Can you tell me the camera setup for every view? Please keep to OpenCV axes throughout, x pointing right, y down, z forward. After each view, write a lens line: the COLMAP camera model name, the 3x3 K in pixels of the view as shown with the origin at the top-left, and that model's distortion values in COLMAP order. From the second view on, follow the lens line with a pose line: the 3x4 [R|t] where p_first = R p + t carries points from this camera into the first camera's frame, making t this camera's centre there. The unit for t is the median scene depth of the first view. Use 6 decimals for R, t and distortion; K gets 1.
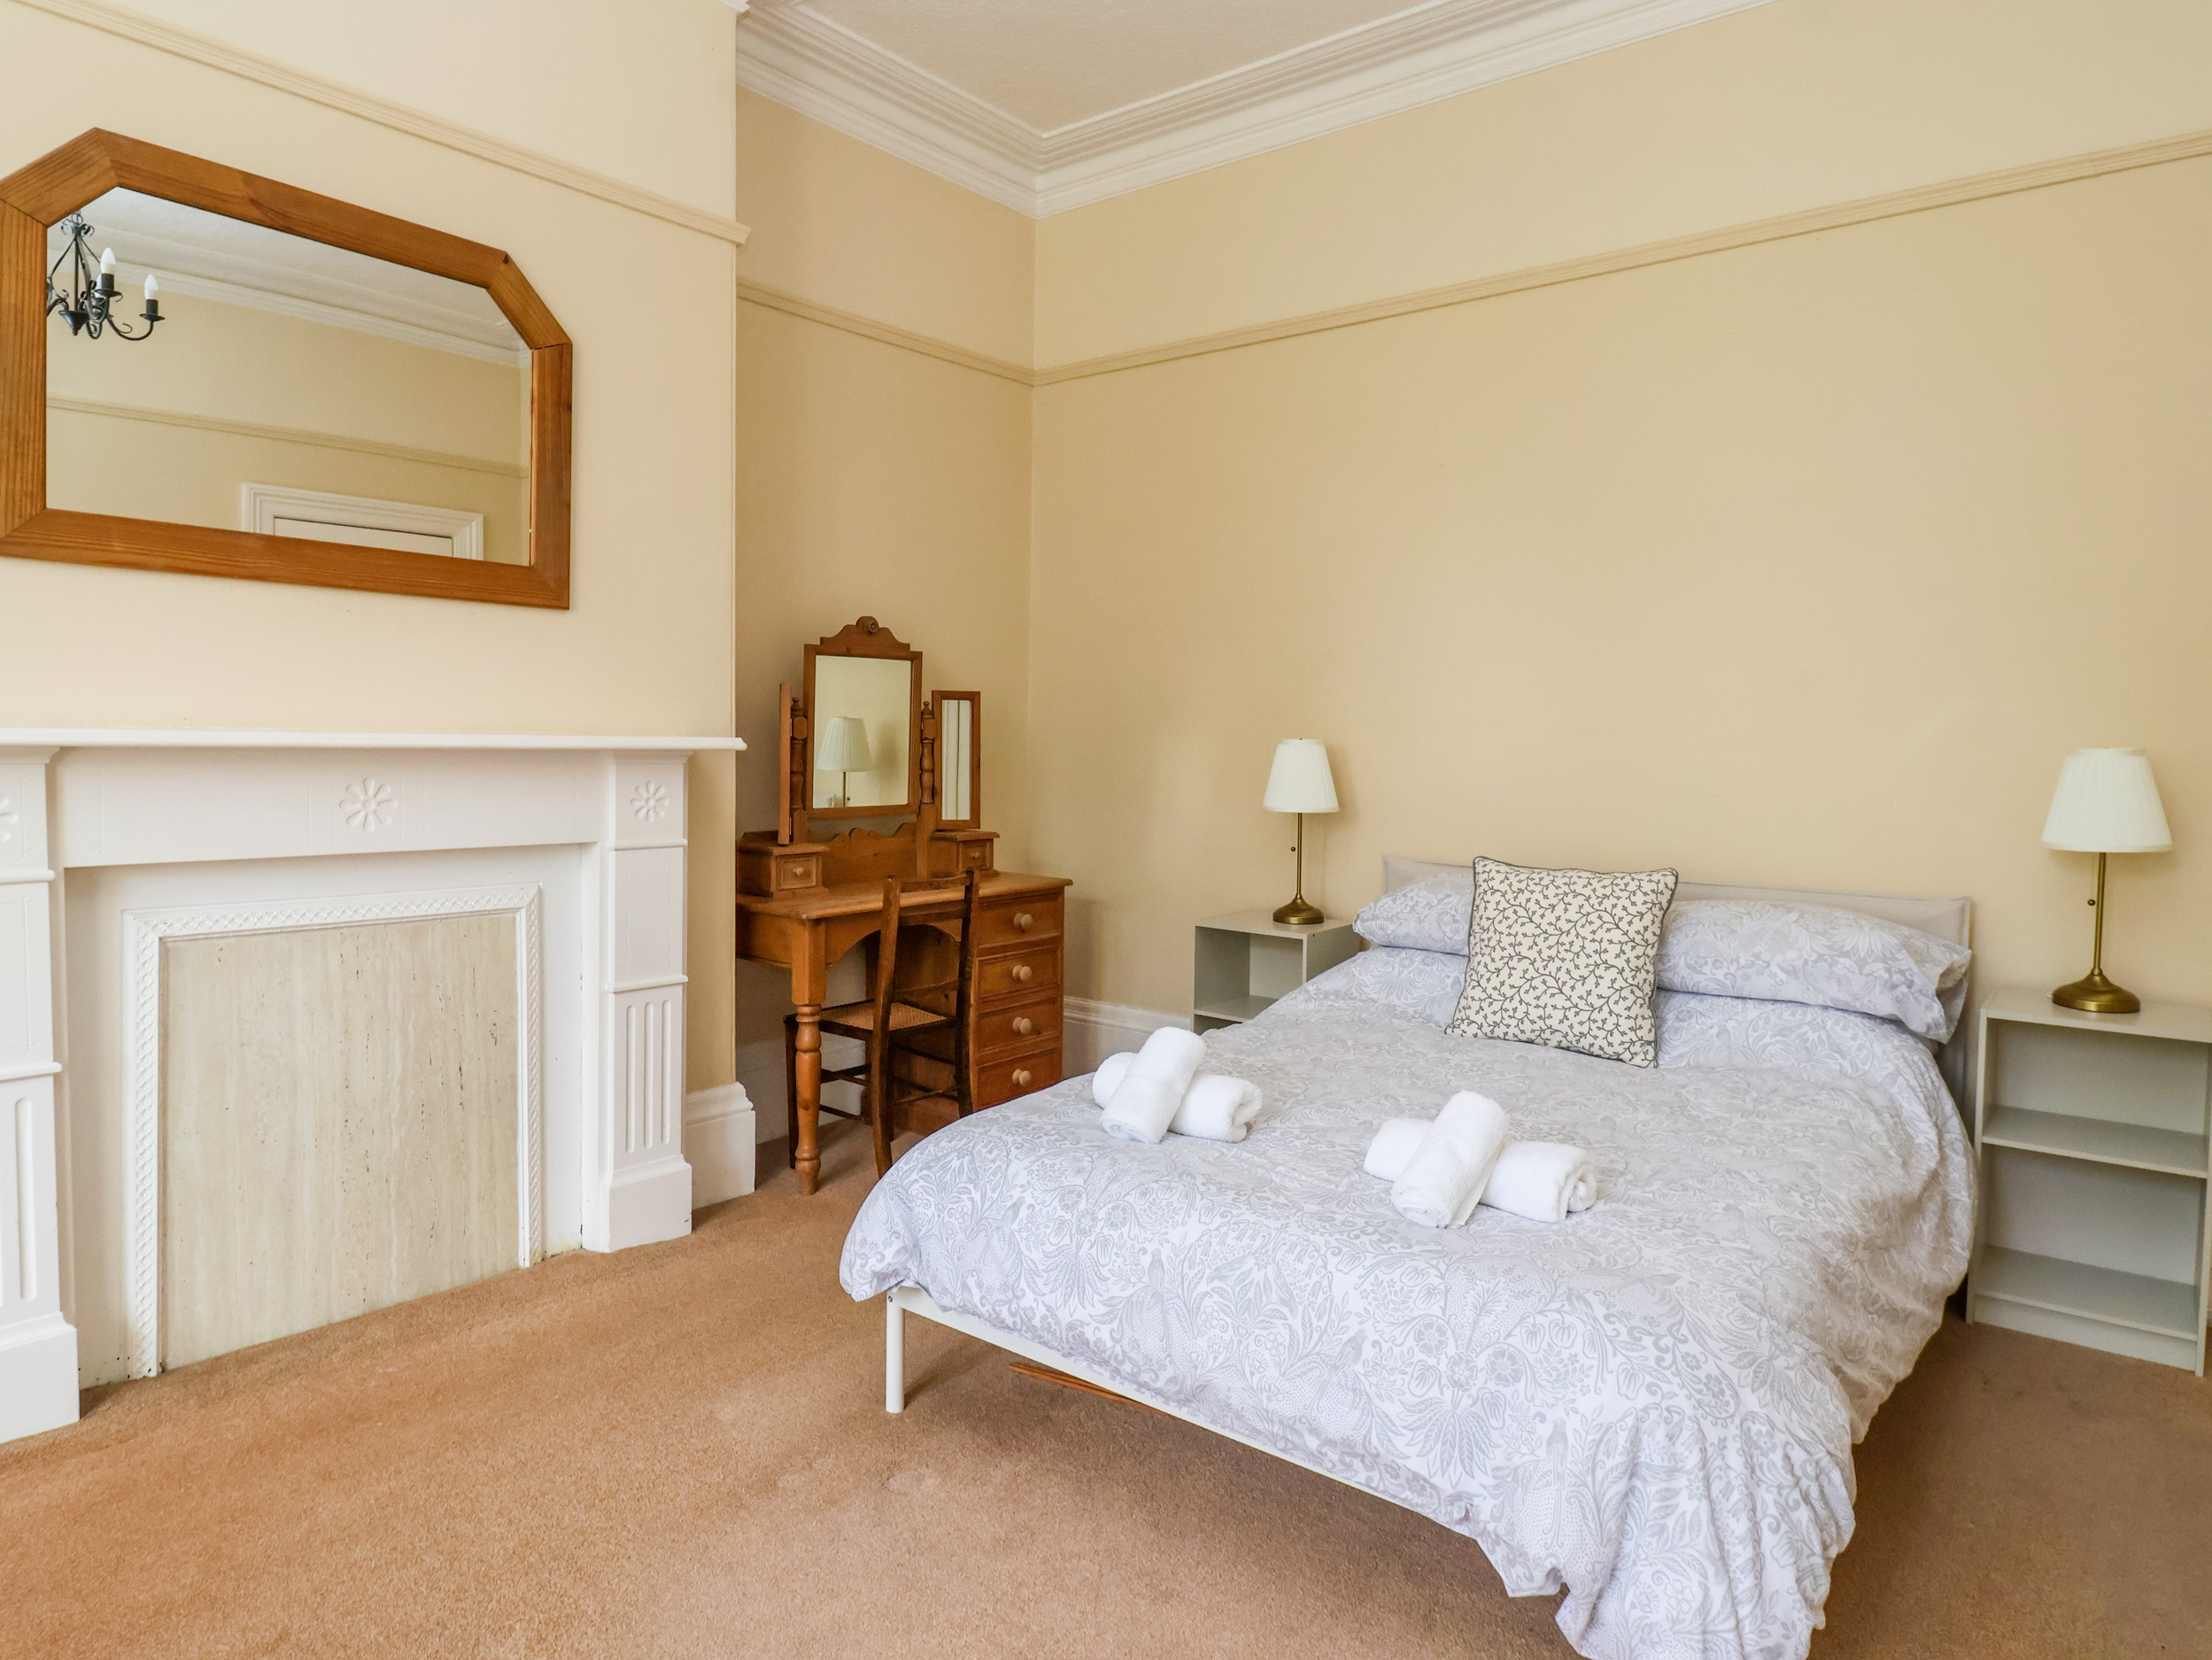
lens RADIAL K [[1327.2, 0, 1104.7], [0, 1327.2, 804.0], [0, 0, 1]] dist [-0.006488, -0.001915]
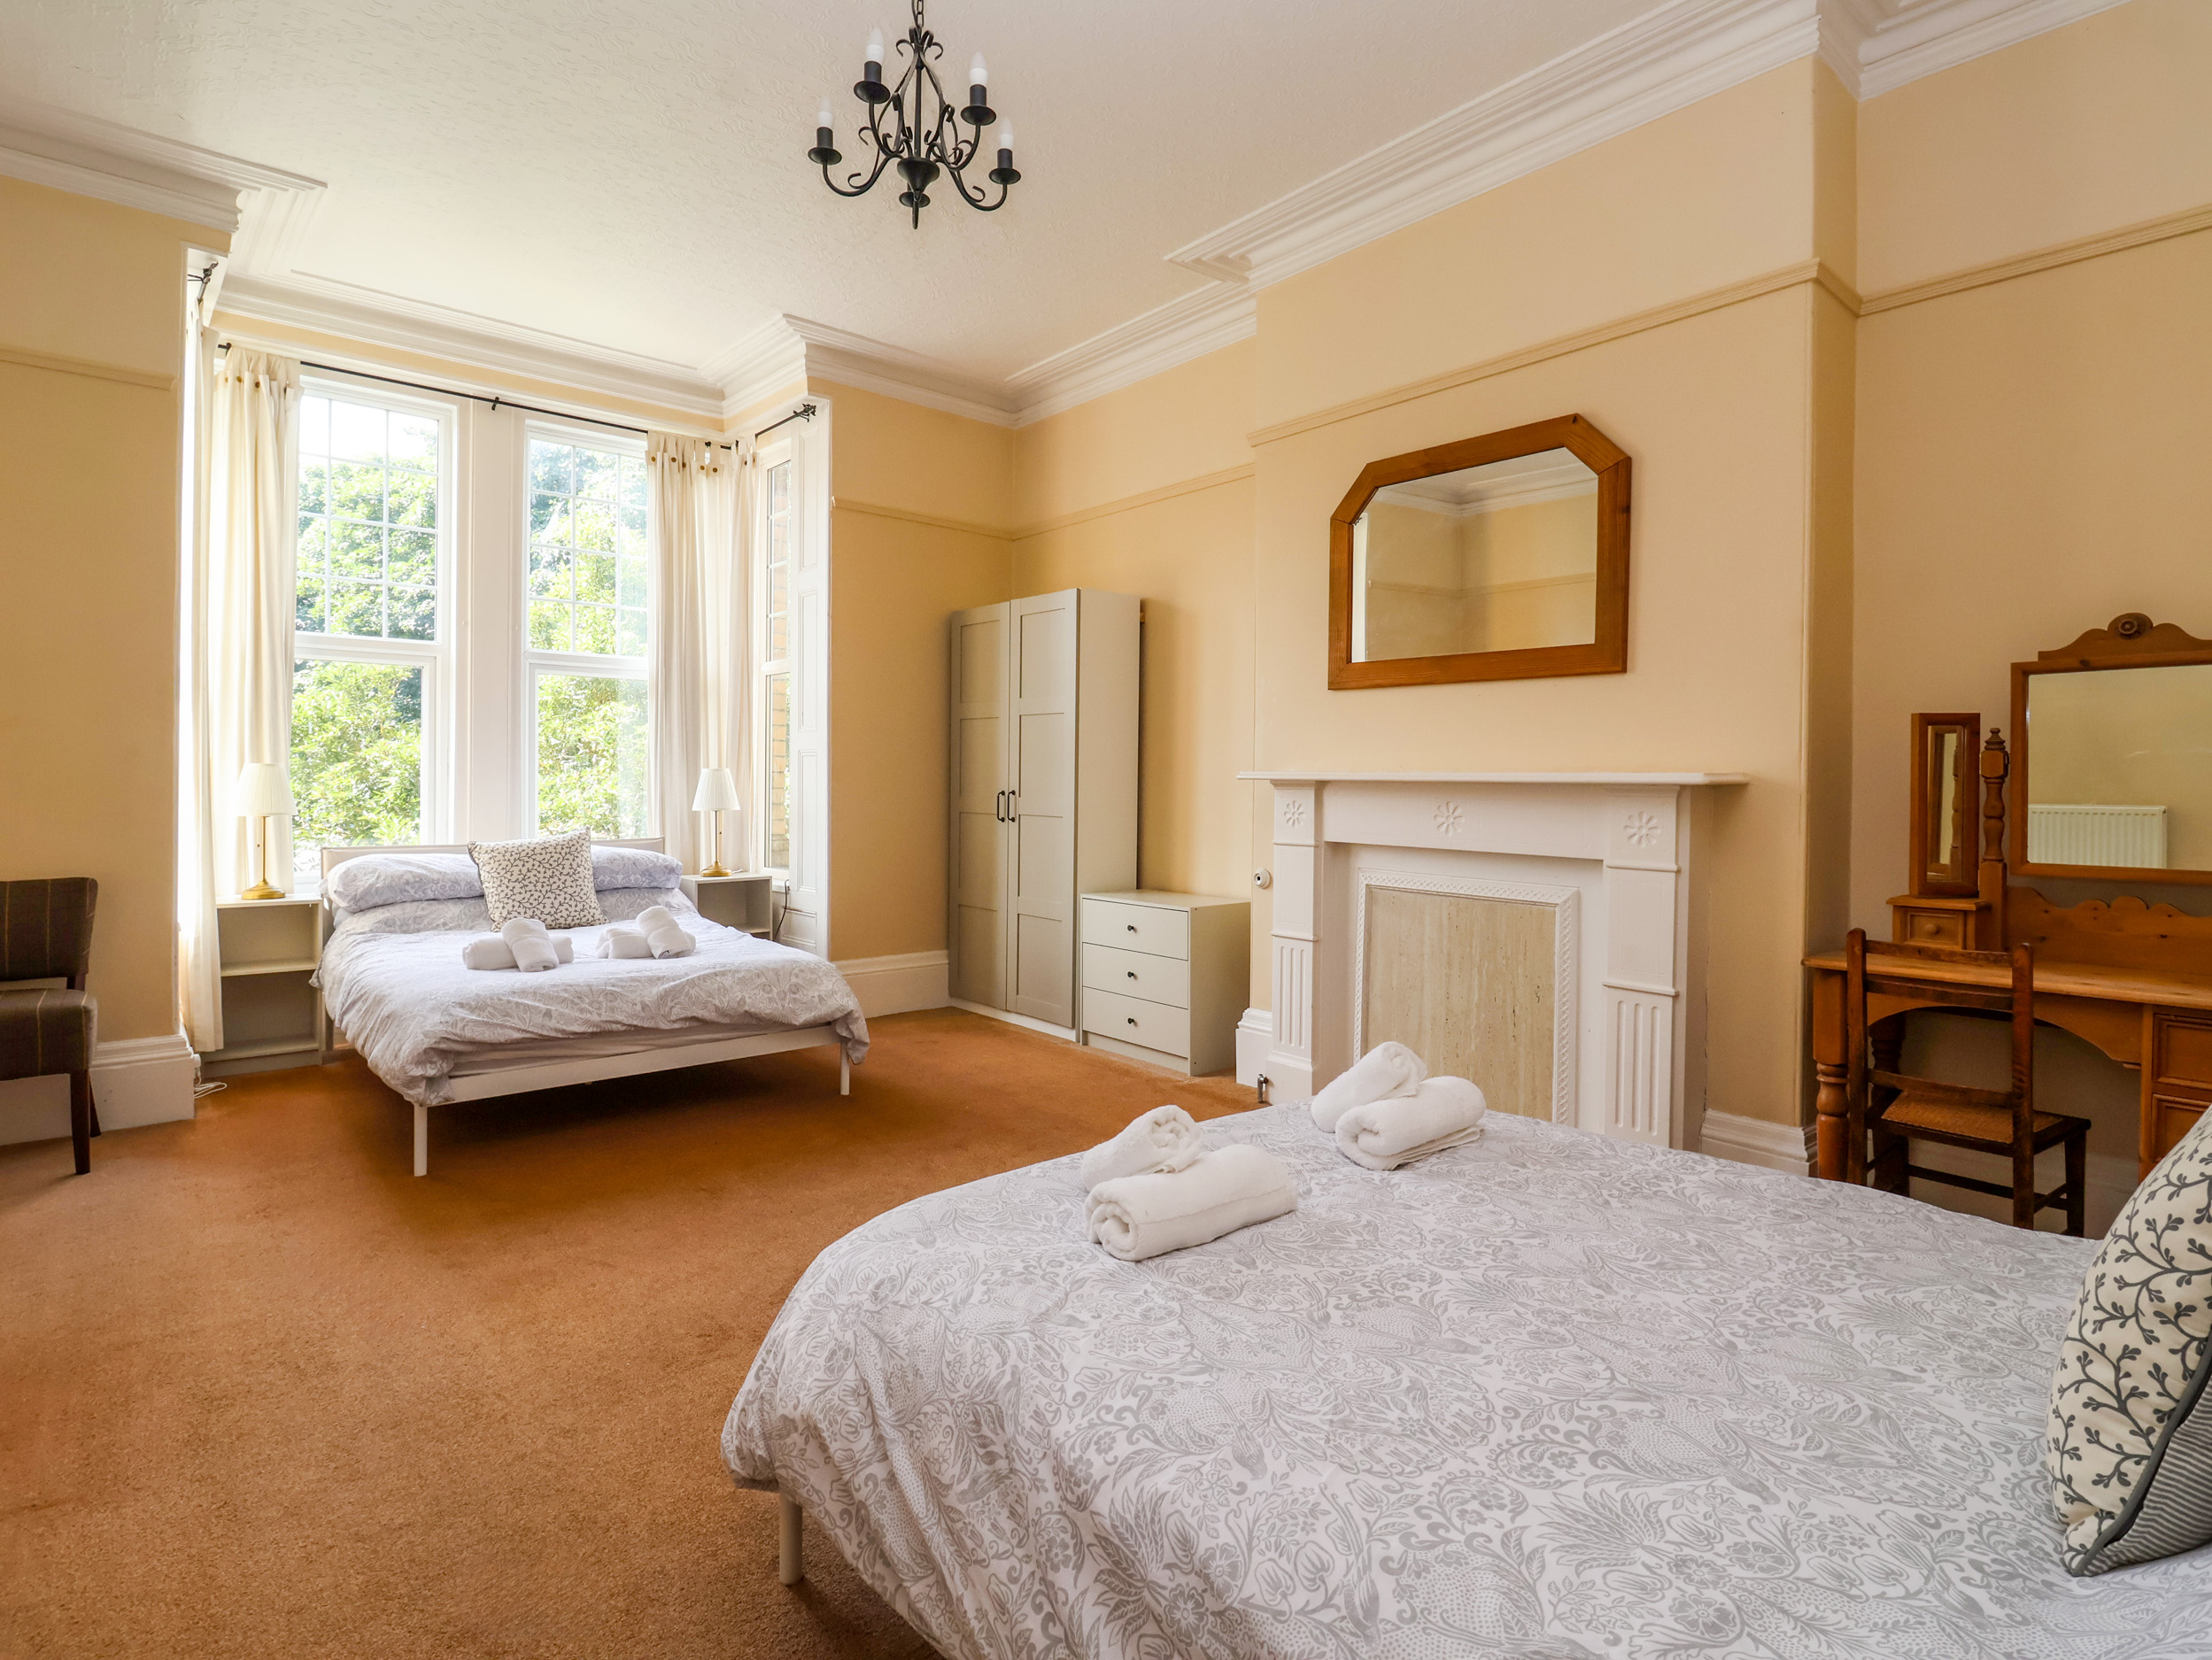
lens RADIAL K [[1140.8, 0, 1100.5], [0, 1140.8, 792.4], [0, 0, 1]] dist [0.004386, -0.014810]
pose [[-0.178685, -0.008174, -0.983872, 0.778254], [-0.063465, 0.997979, 0.003235, -0.007622], [0.981857, 0.063020, -0.178843, 0.763410]]
